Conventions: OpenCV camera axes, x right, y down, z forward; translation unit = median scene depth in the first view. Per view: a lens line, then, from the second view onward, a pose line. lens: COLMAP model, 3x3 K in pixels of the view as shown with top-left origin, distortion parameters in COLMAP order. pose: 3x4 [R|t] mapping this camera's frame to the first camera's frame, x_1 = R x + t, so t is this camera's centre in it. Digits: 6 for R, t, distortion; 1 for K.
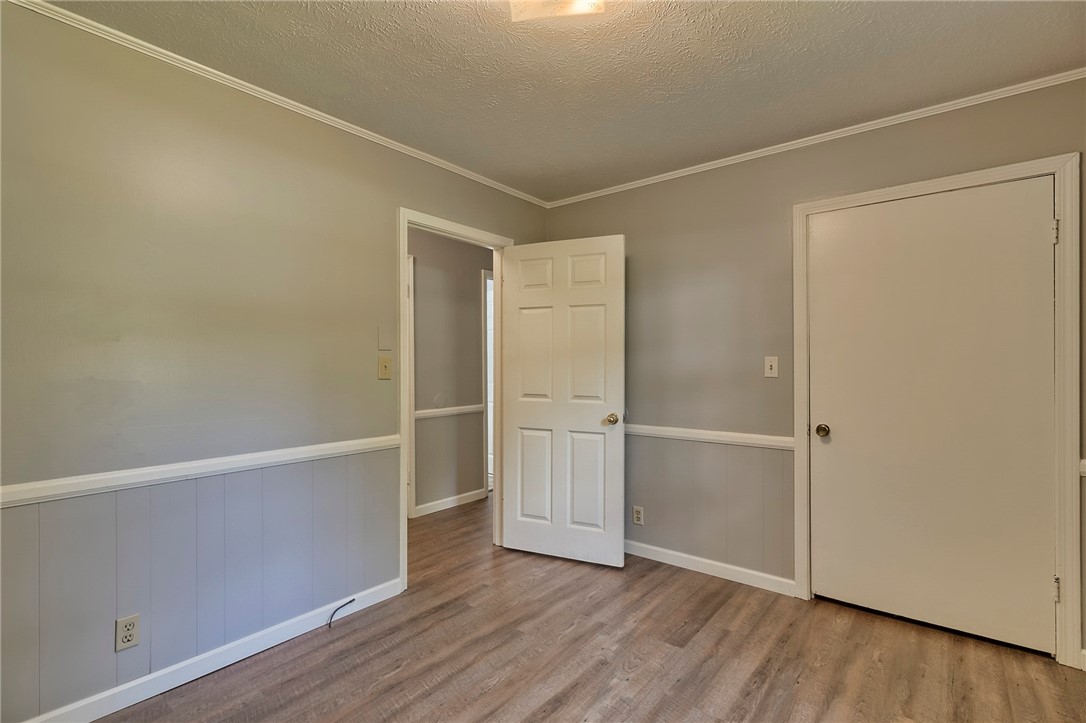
lens RADIAL K [[517.8, 0, 533.8], [0, 517.8, 370.5], [0, 0, 1]] dist [-0.000135, -0.001118]
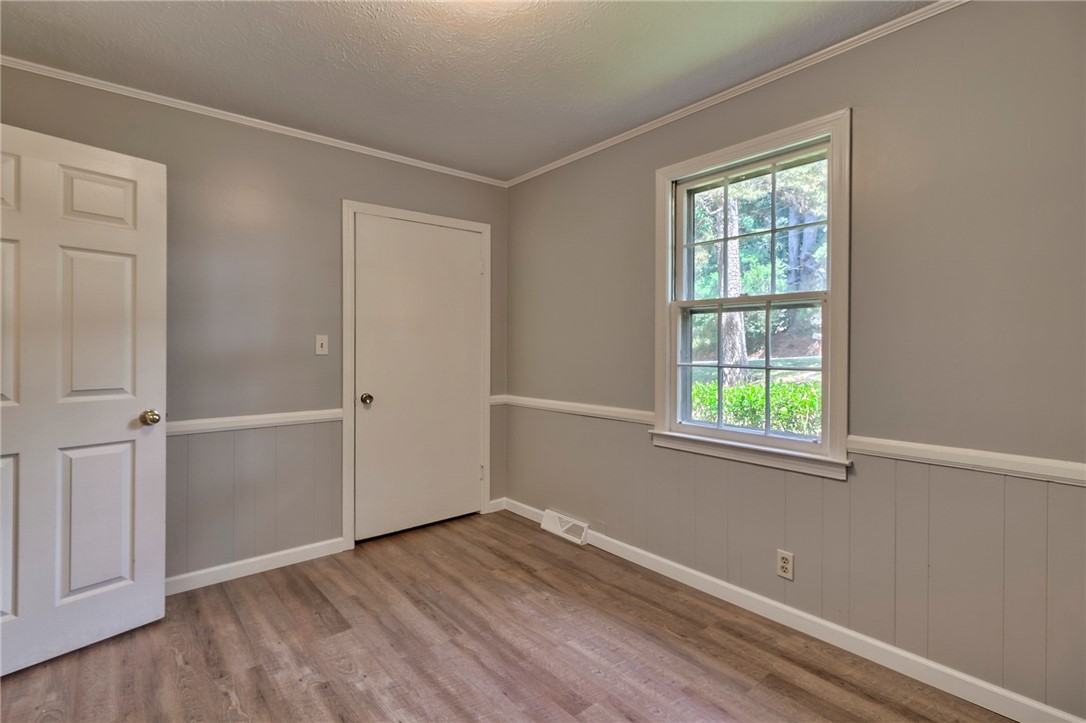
lens RADIAL K [[517.8, 0, 530.4], [0, 517.8, 350.5], [0, 0, 1]] dist [-0.000135, -0.001118]
pose [[0.182957, -0.010256, 0.983067, -0.531762], [0.010016, 0.999913, 0.008568, -0.000367], [-0.983070, 0.008278, 0.183044, 0.409270]]
